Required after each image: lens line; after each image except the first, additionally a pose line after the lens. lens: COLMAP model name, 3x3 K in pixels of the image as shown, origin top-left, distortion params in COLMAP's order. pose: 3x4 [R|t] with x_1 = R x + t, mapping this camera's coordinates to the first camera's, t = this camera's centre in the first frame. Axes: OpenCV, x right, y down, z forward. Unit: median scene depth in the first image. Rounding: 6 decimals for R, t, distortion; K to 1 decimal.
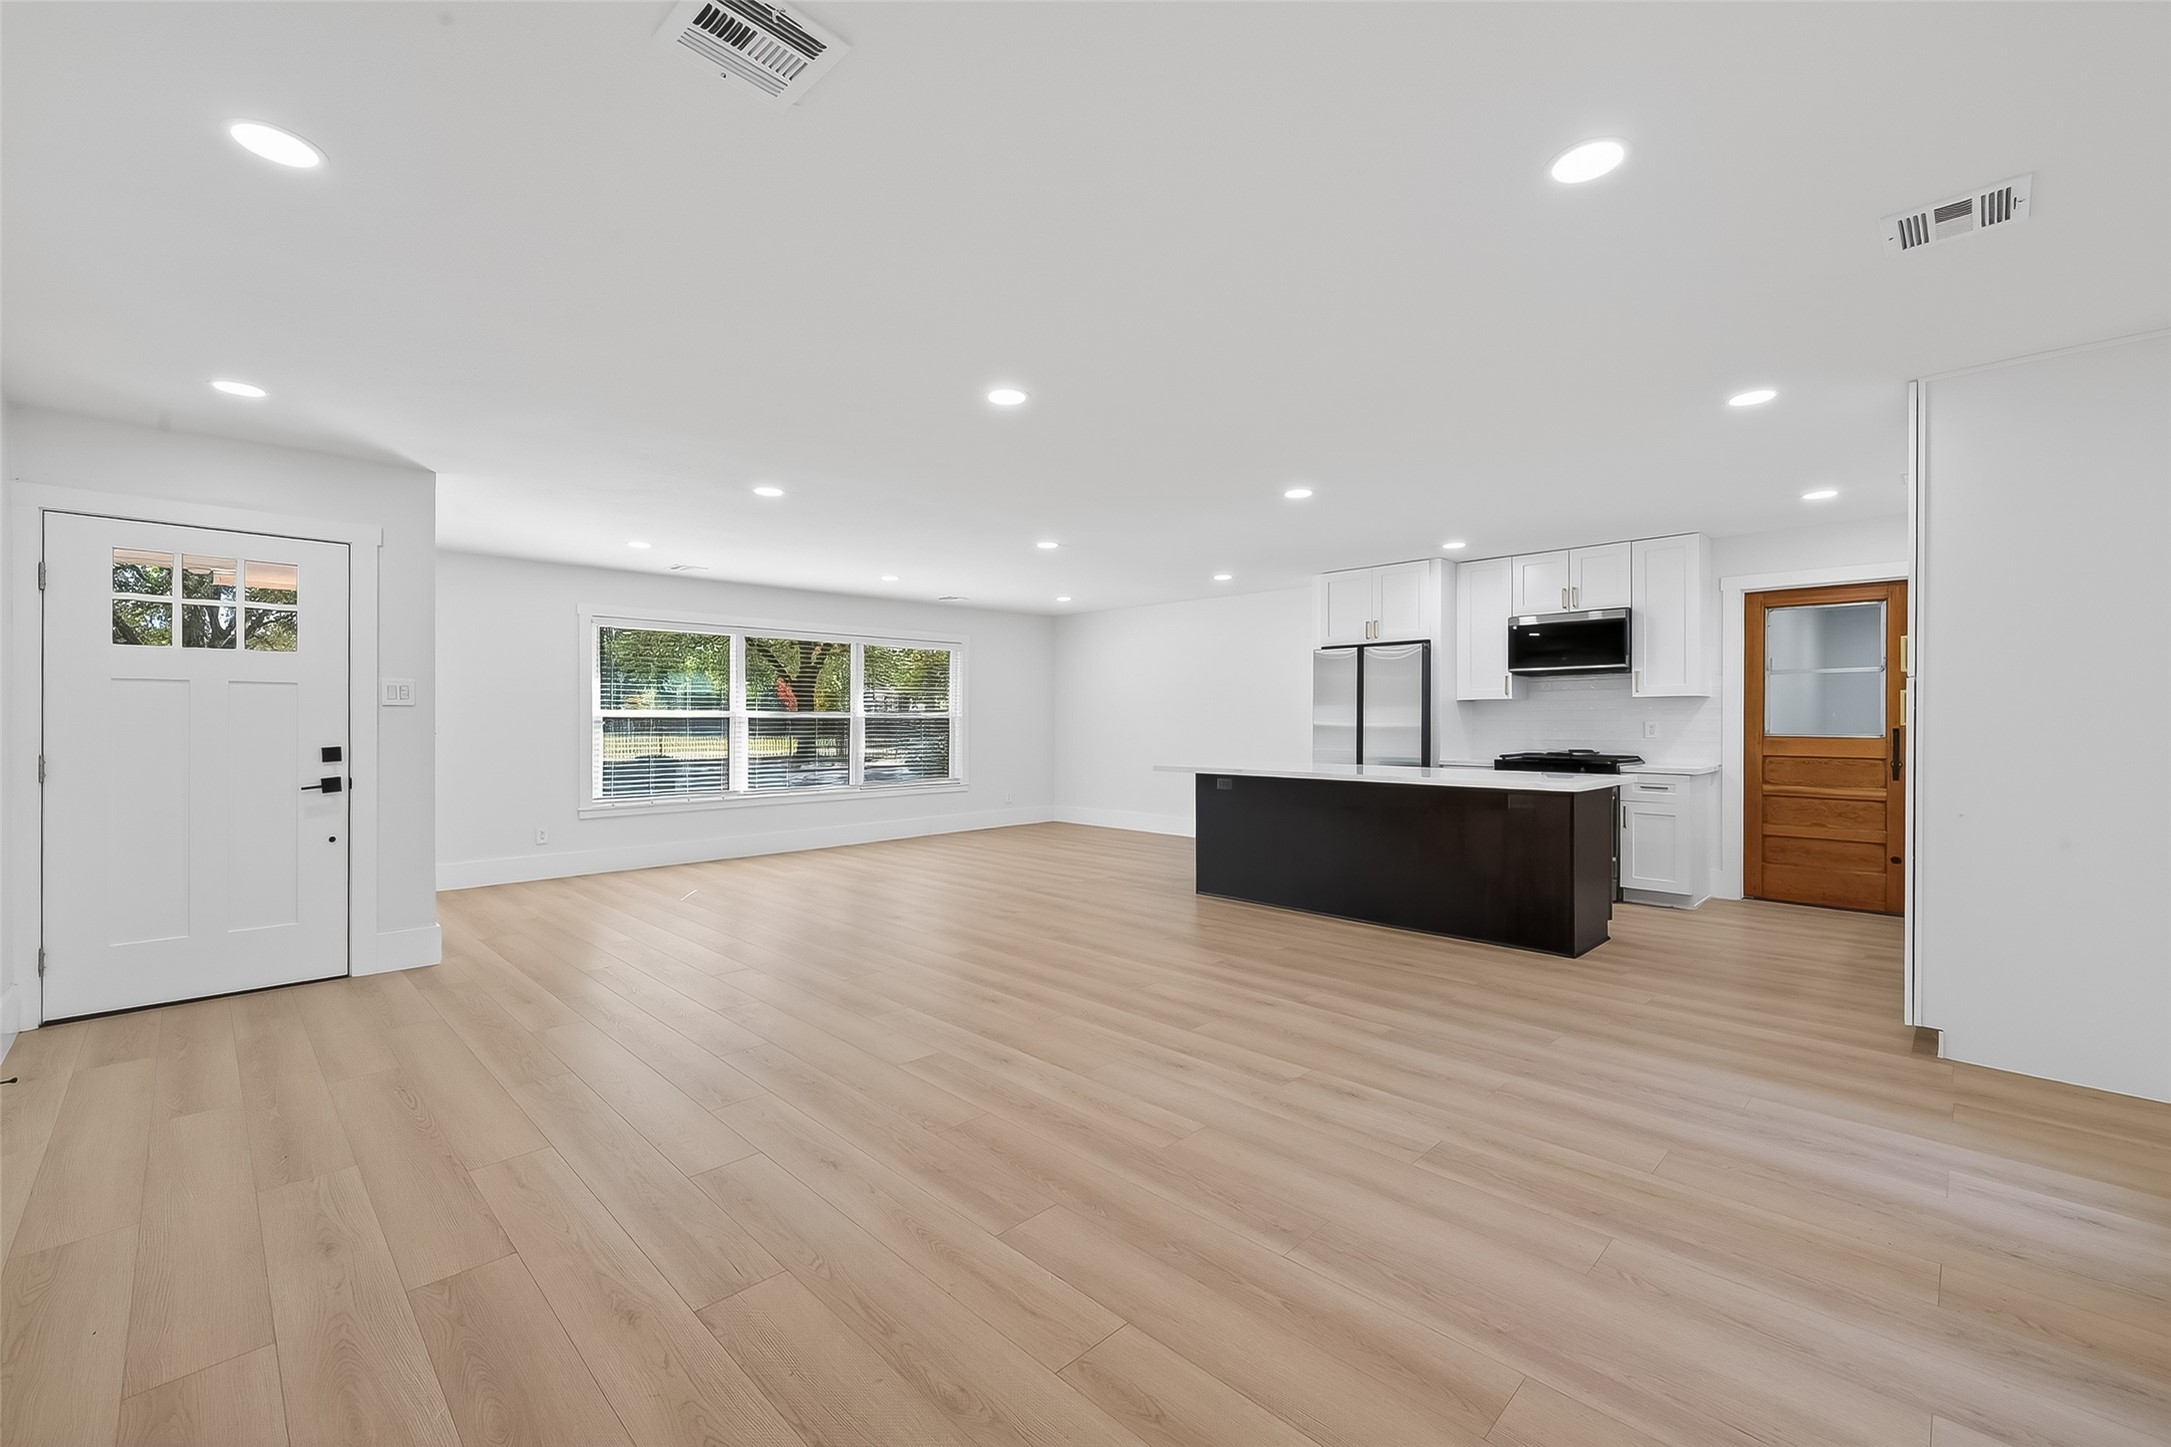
lens RADIAL K [[901.9, 0, 1075.2], [0, 901.9, 721.2], [0, 0, 1]] dist [0.002649, -0.000233]
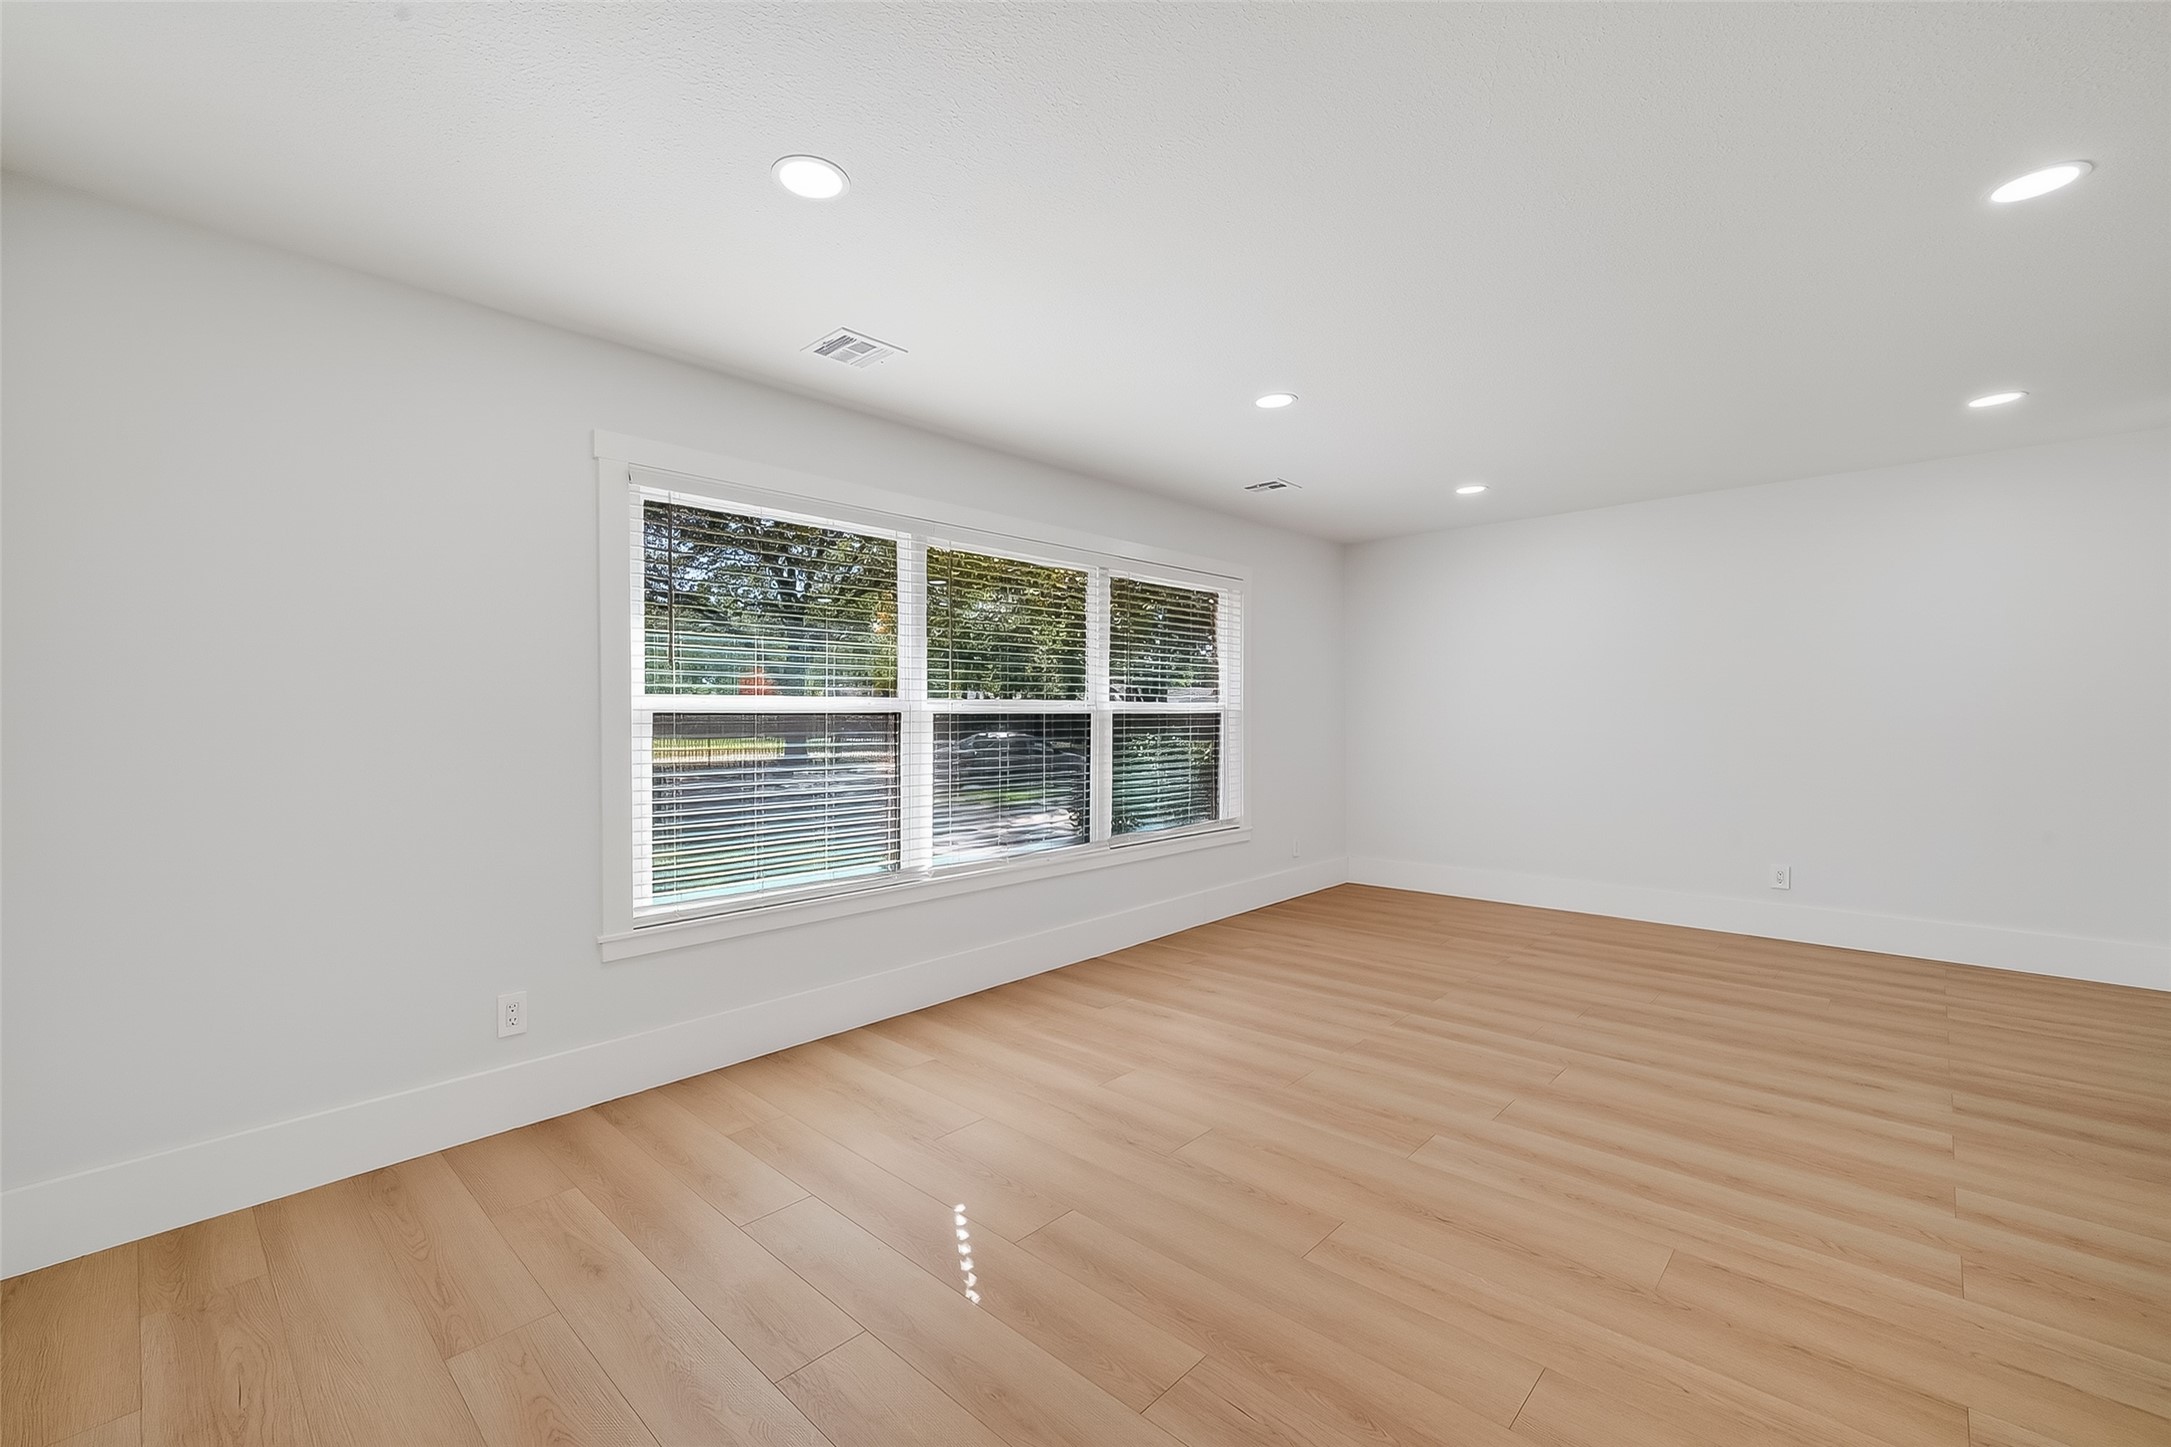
lens RADIAL K [[901.9, 0, 1075.2], [0, 901.9, 721.2], [0, 0, 1]] dist [0.002649, -0.000233]
pose [[0.999278, -0.005125, 0.037652, -0.425386], [0.004996, 0.999981, 0.003519, -0.000894], [-0.037669, -0.003328, 0.999285, 0.710994]]
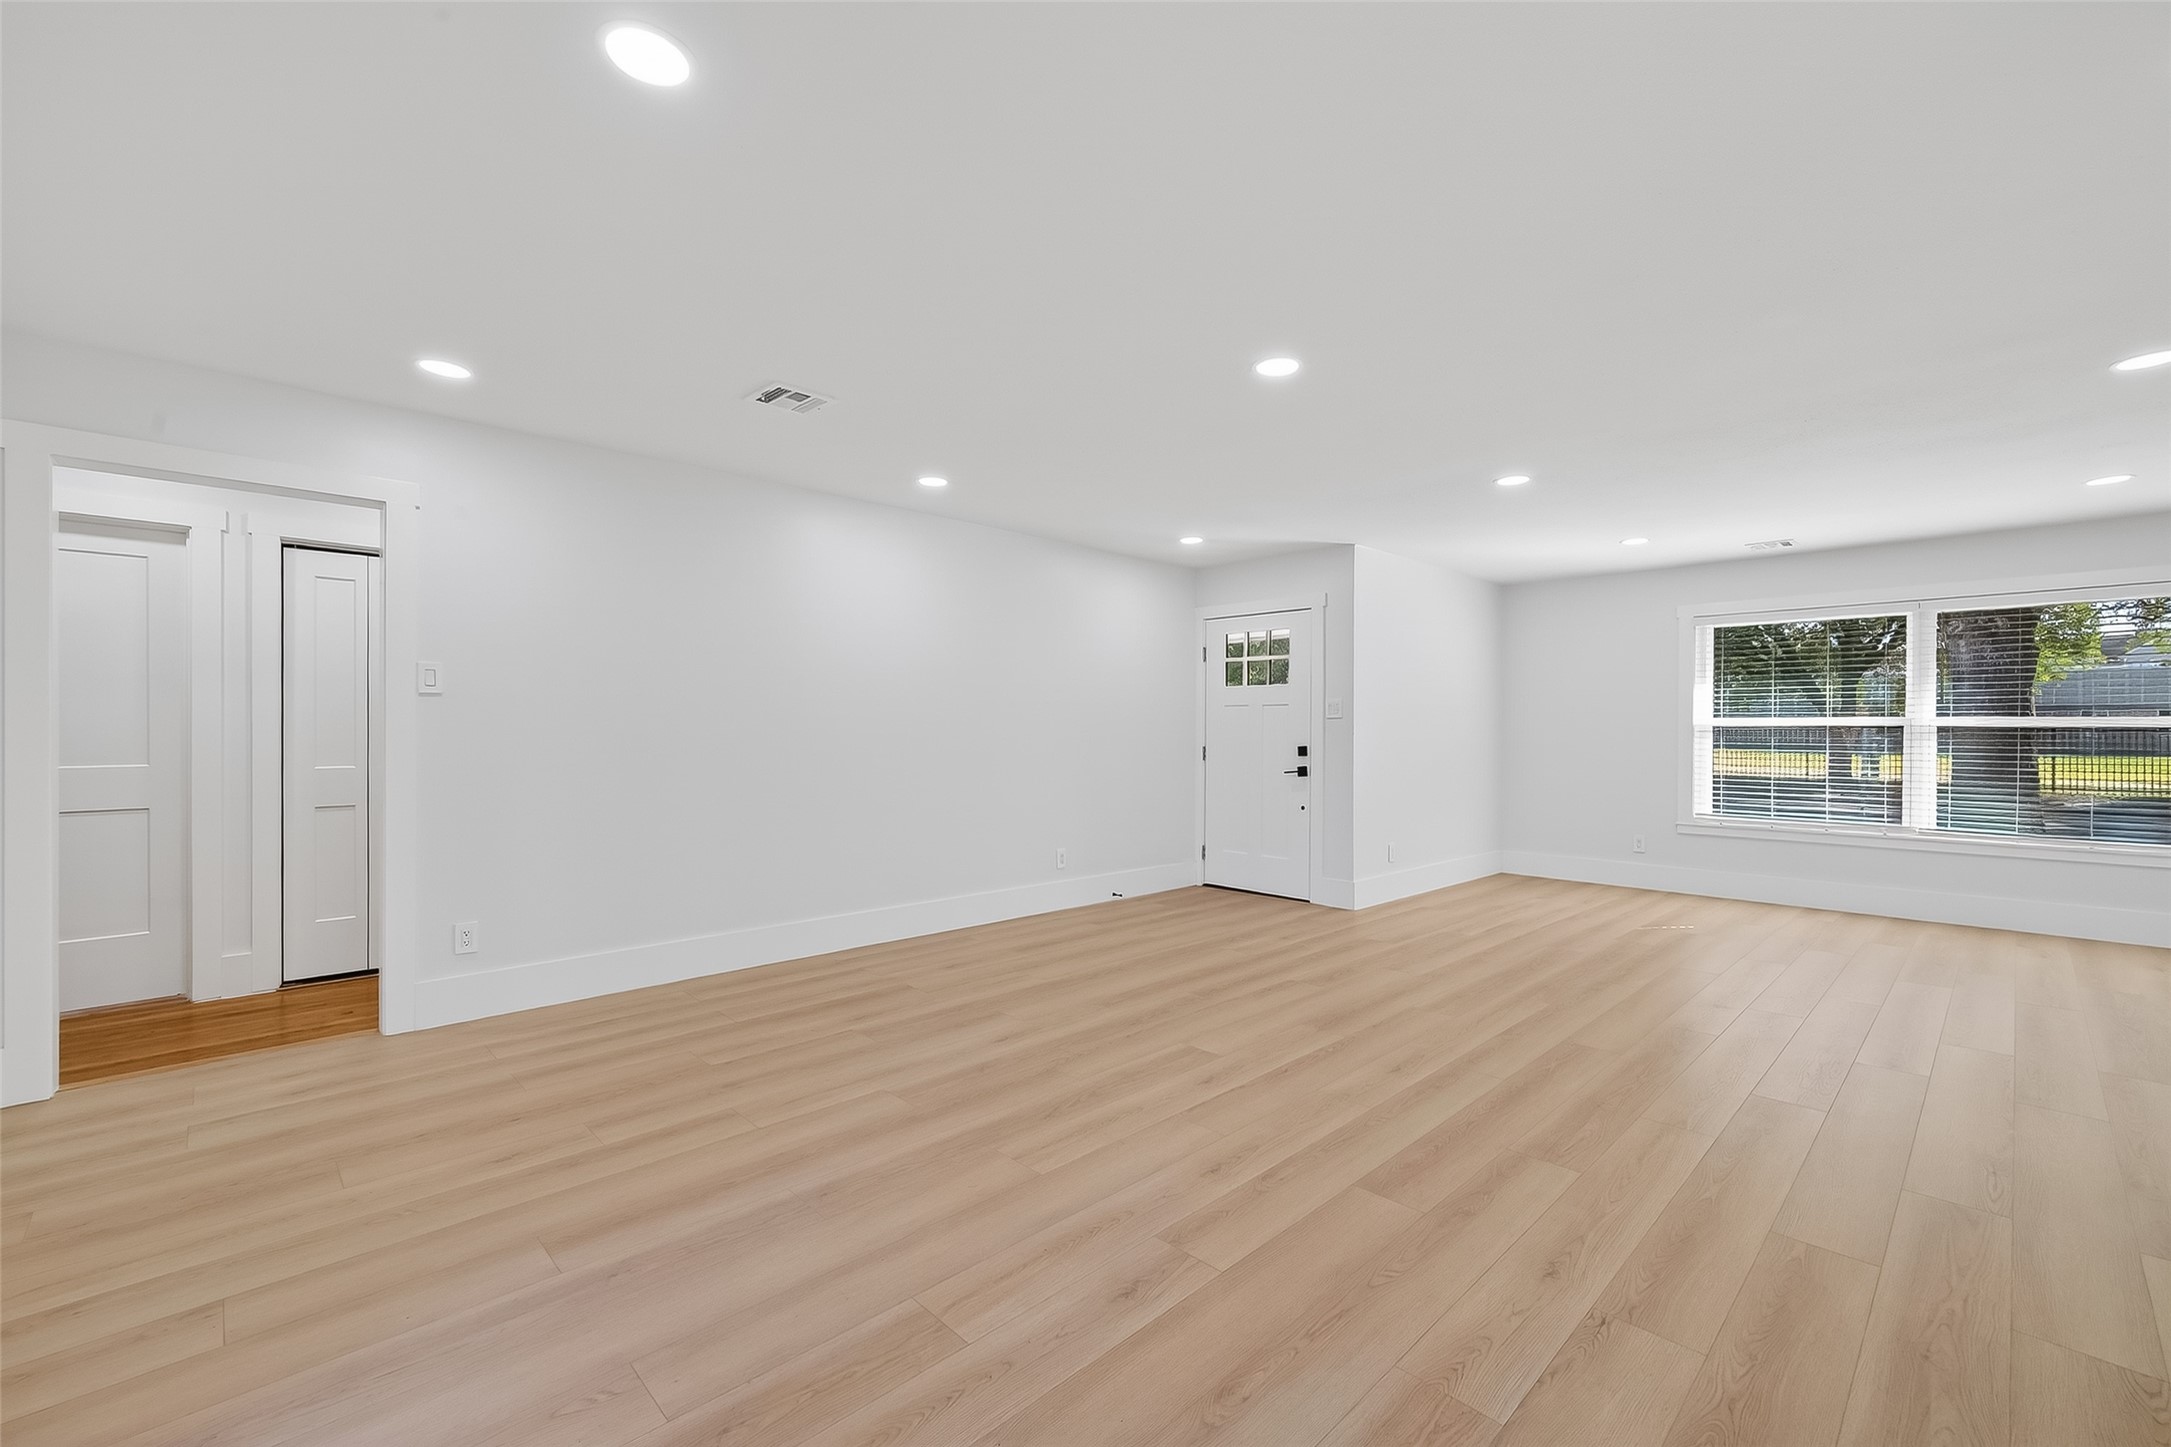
lens RADIAL K [[885.1, 0, 1102.8], [0, 885.1, 725.4], [0, 0, 1]] dist [0.000530, 0.000262]
pose [[0.001244, -0.003216, -0.999994, 0.465083], [-0.003907, 0.999987, -0.003221, 0.000064], [0.999992, 0.003911, 0.001231, 0.475540]]
